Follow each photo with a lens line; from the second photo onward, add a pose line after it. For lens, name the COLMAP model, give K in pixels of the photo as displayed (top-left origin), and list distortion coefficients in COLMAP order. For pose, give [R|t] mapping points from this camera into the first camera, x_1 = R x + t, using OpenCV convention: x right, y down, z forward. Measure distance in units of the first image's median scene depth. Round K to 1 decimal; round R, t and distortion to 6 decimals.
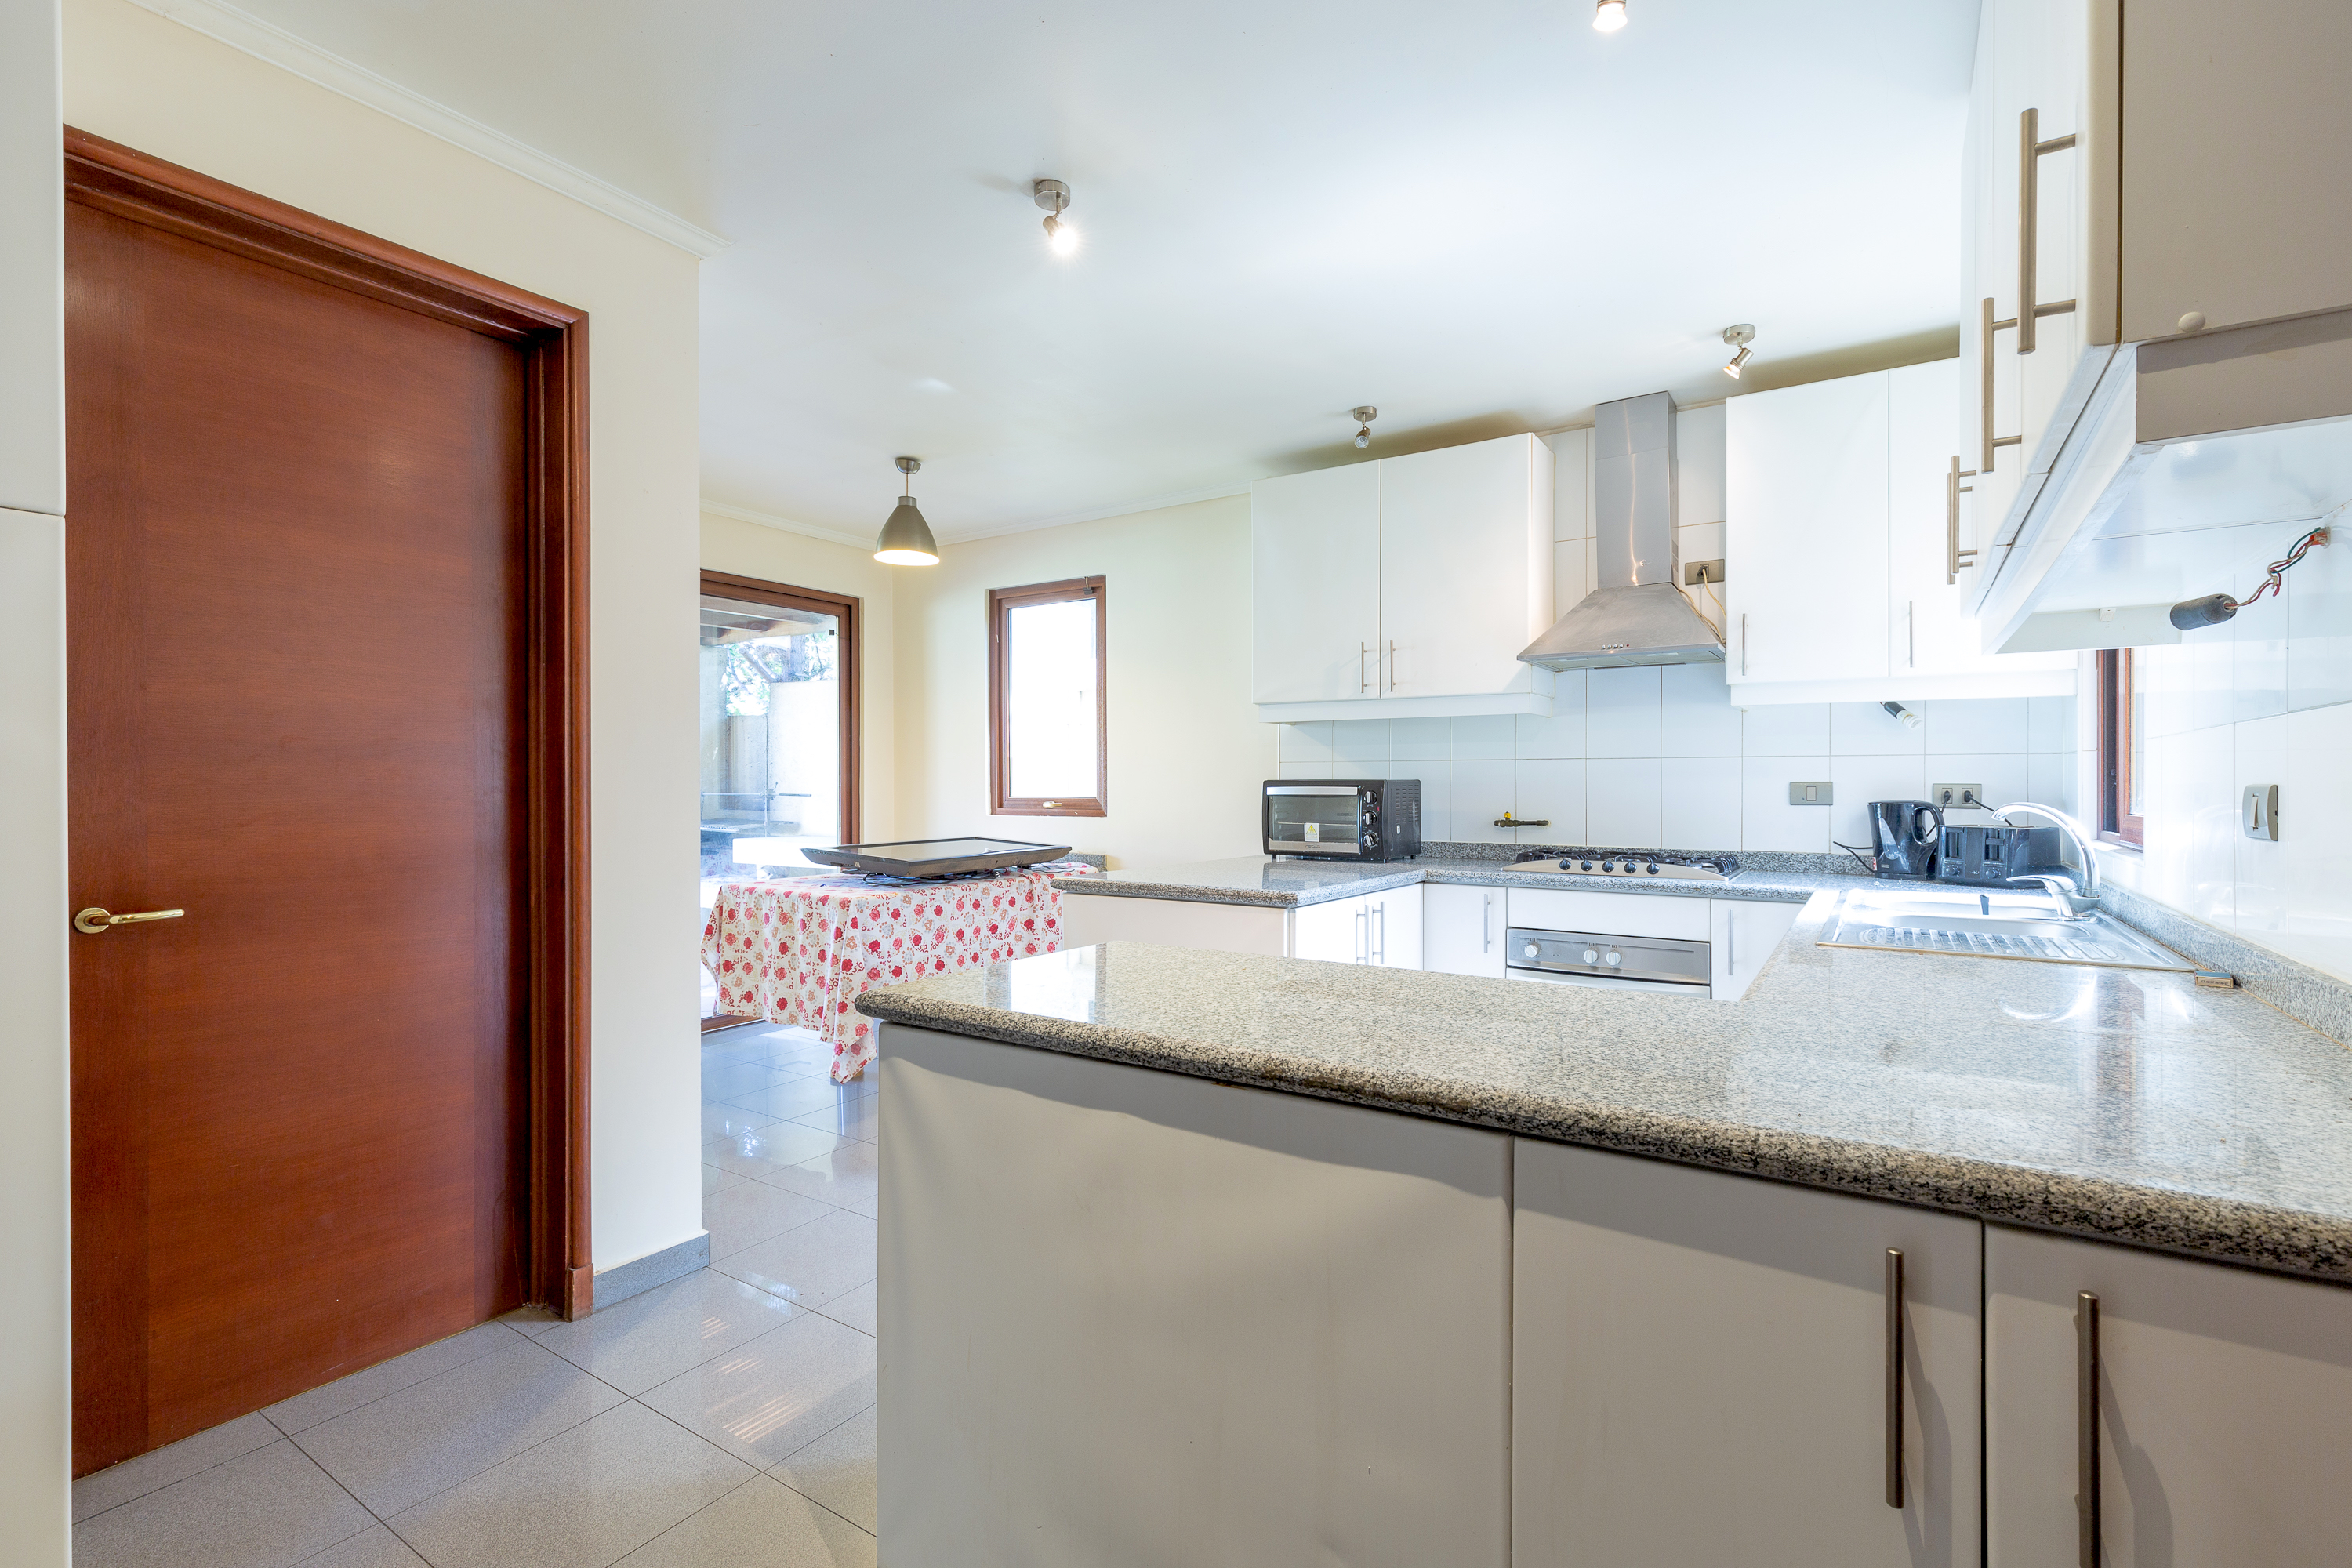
lens RADIAL K [[1075.0, 0, 1184.4], [0, 1075.0, 788.3], [0, 0, 1]] dist [0.006004, 0.000298]
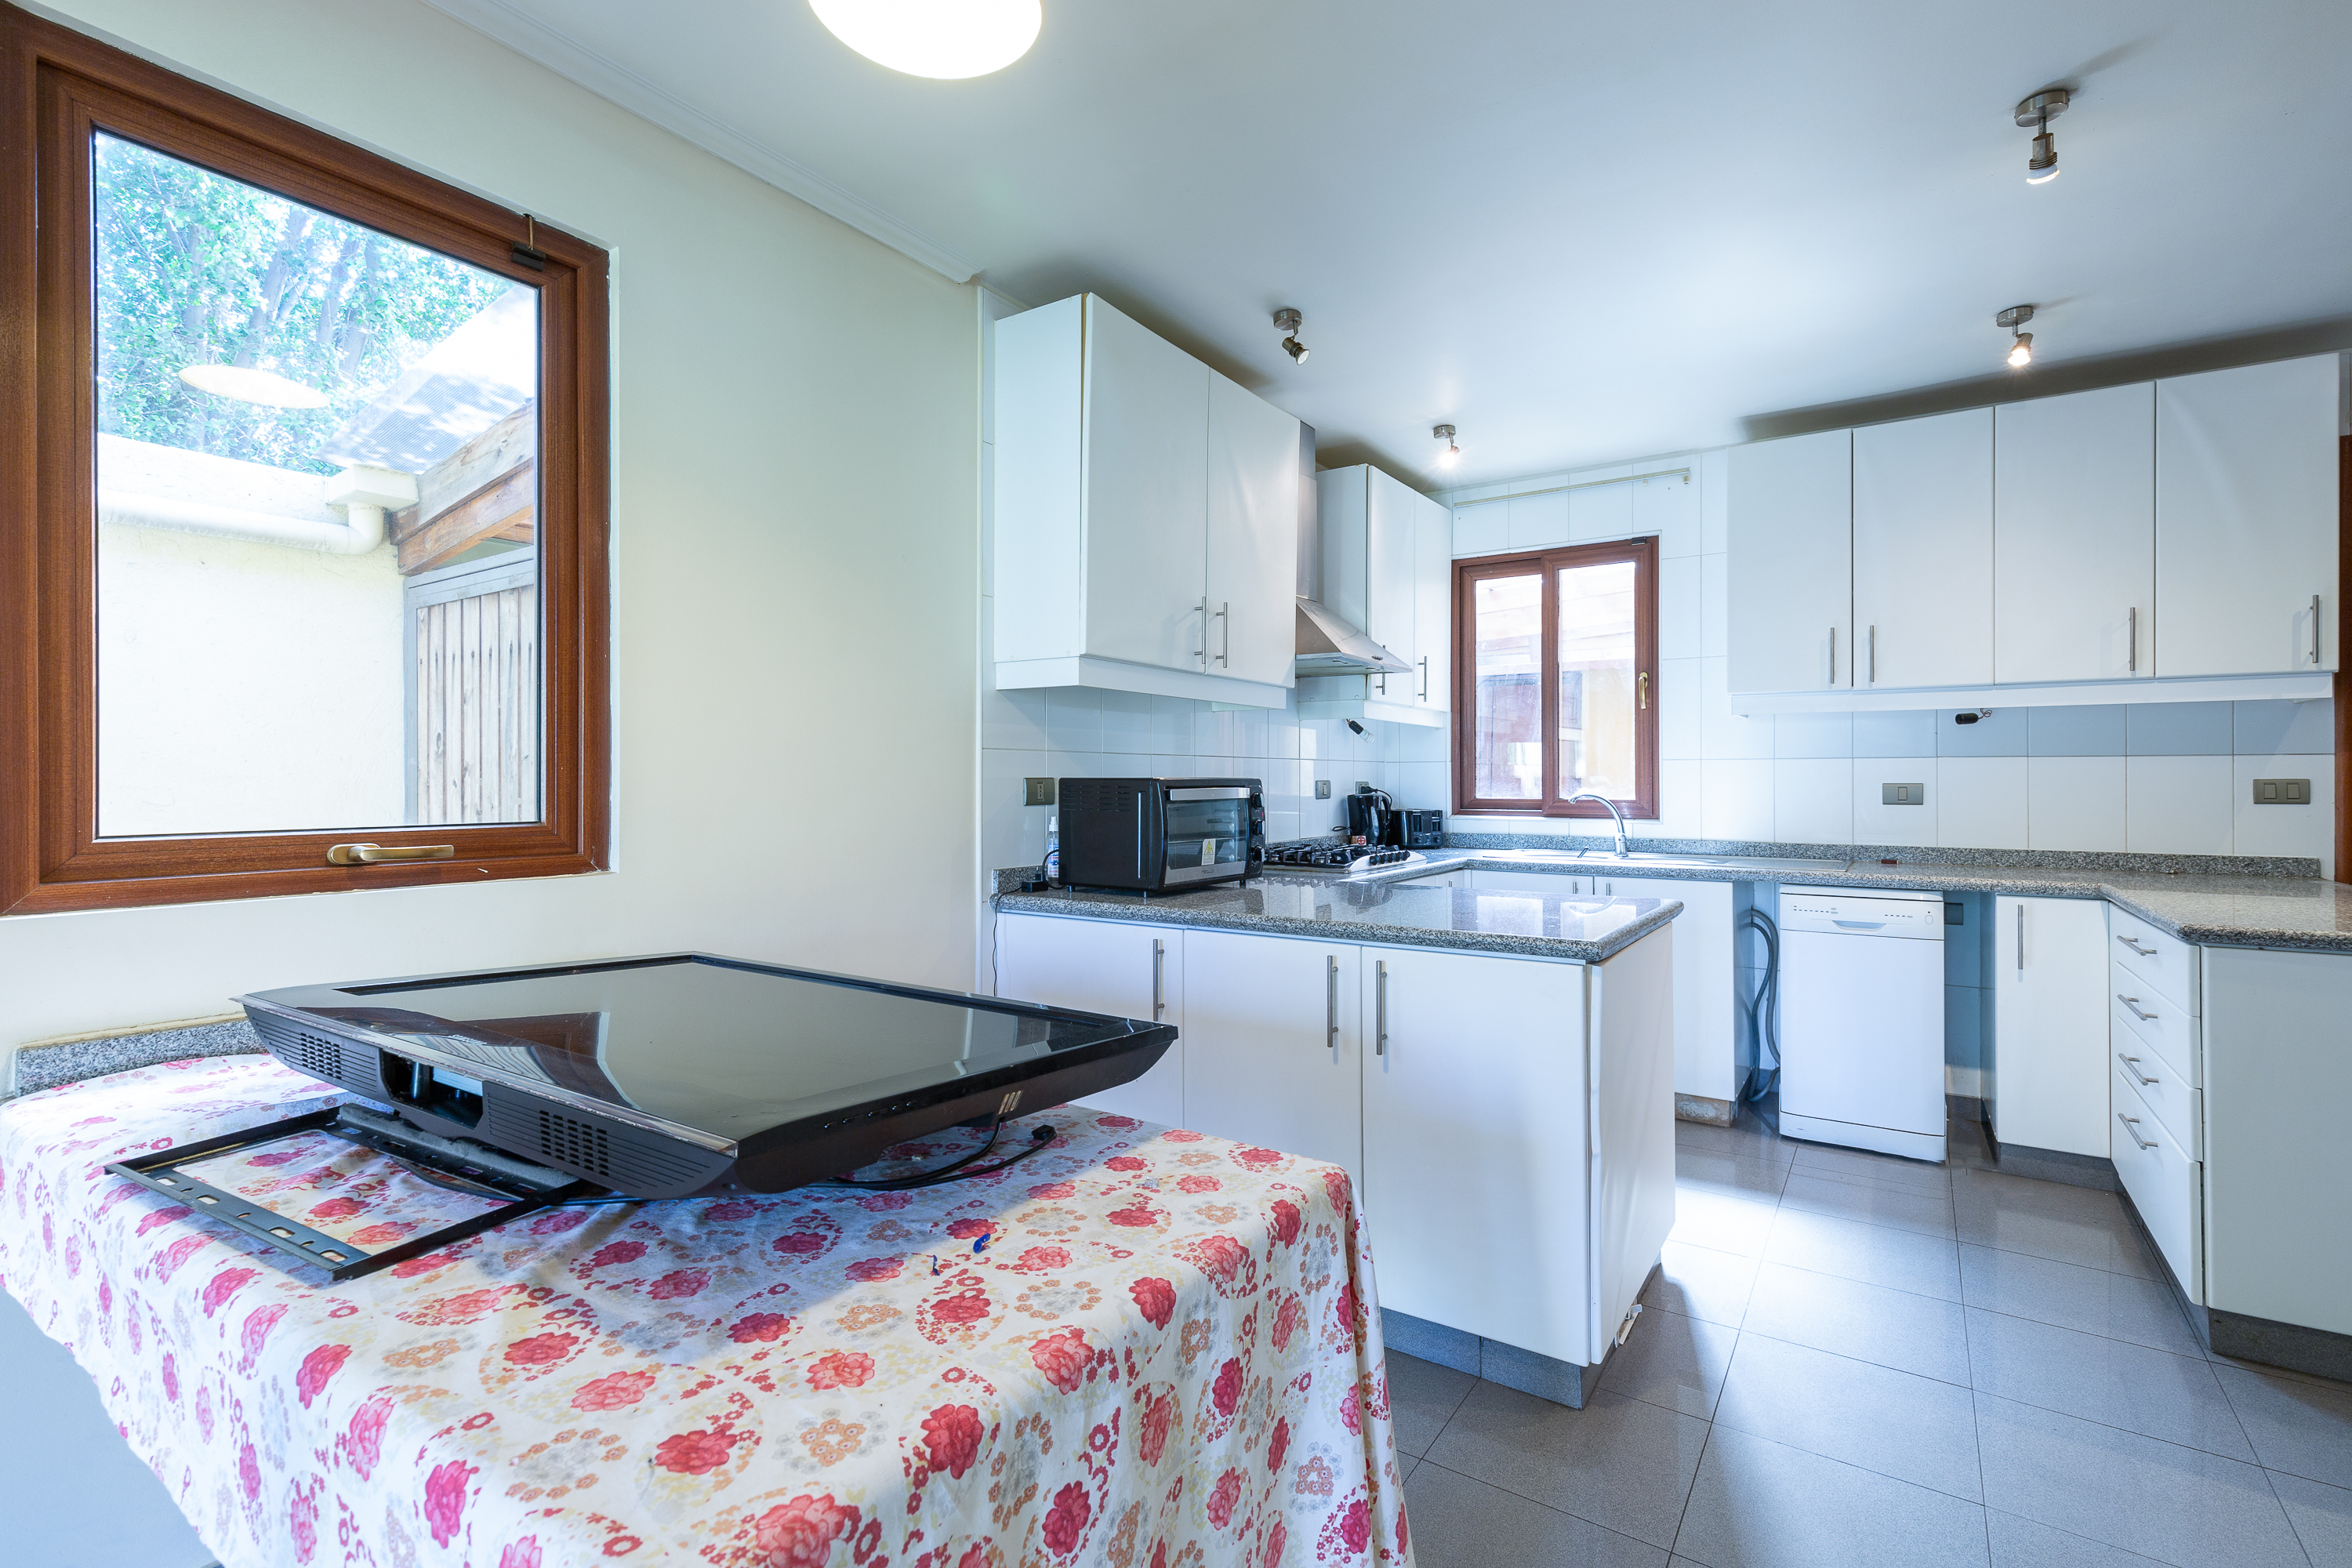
lens RADIAL K [[1075.0, 0, 1187.9], [0, 1075.0, 776.1], [0, 0, 1]] dist [0.006004, 0.000298]
pose [[0.001508, 0.005218, 0.999985, -0.592181], [0.004145, 0.999978, -0.005224, -0.006243], [-0.999990, 0.004153, 0.001486, 1.007706]]
